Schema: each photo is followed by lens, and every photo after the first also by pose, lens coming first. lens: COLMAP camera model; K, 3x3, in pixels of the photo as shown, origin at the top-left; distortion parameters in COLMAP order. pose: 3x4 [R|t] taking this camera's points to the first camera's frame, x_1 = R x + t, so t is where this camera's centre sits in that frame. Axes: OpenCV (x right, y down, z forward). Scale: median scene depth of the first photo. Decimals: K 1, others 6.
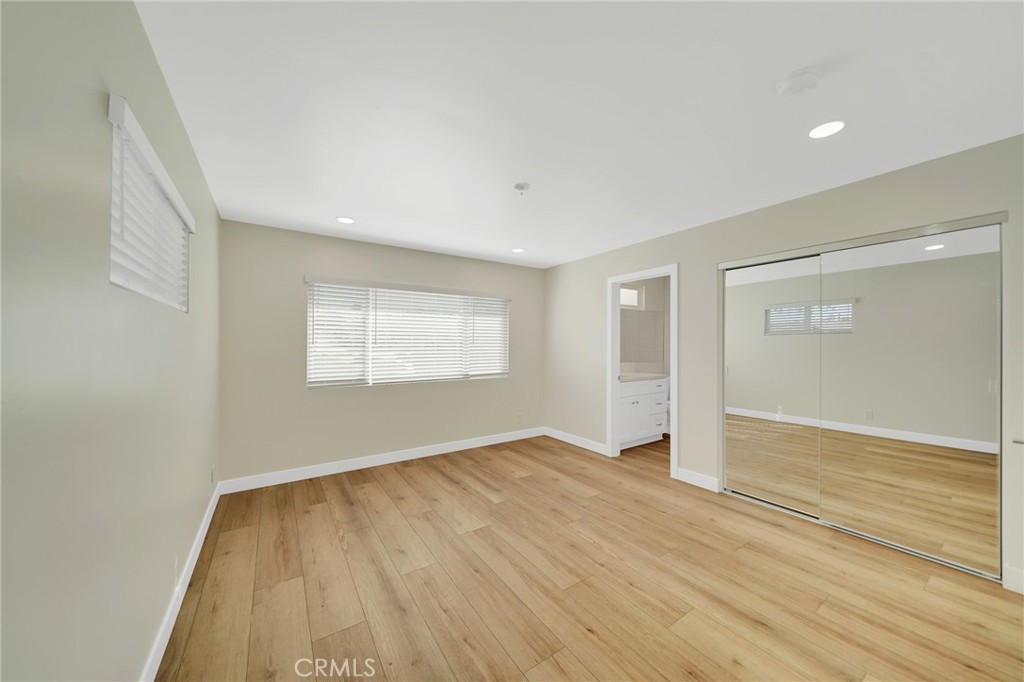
lens RADIAL K [[352.3, 0, 508.3], [0, 352.3, 343.7], [0, 0, 1]] dist [0.007240, -0.000249]
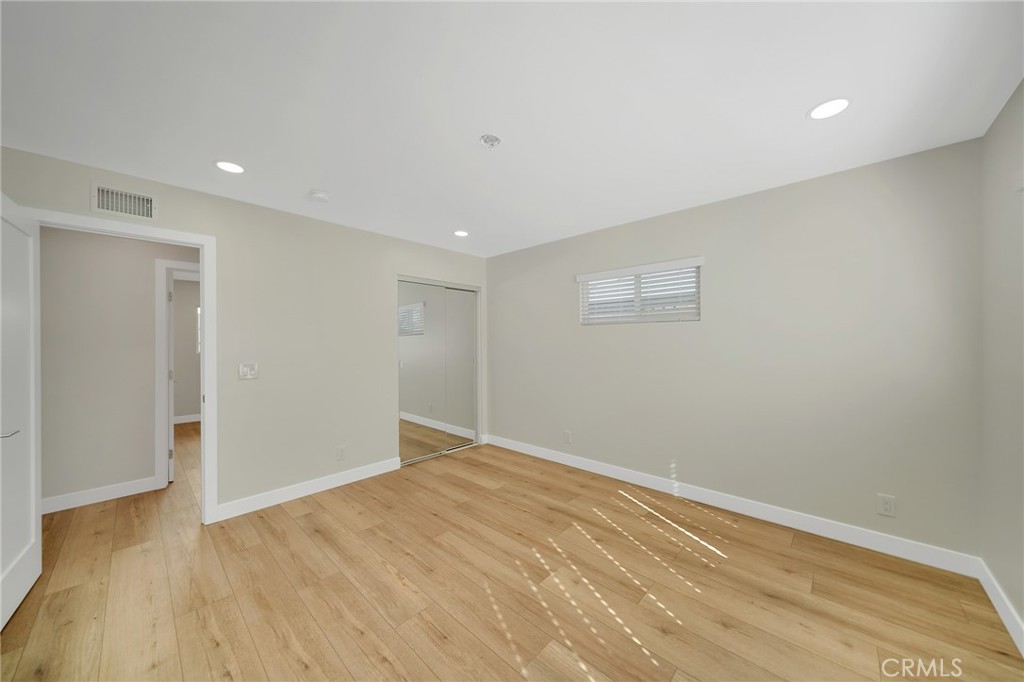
lens RADIAL K [[352.3, 0, 508.1], [0, 352.3, 341.7], [0, 0, 1]] dist [0.007240, -0.000249]
pose [[-0.975430, 0.009456, -0.220106, 0.205633], [0.010607, 0.999936, -0.004049, -0.000397], [0.220054, -0.006285, -0.975468, 2.173298]]
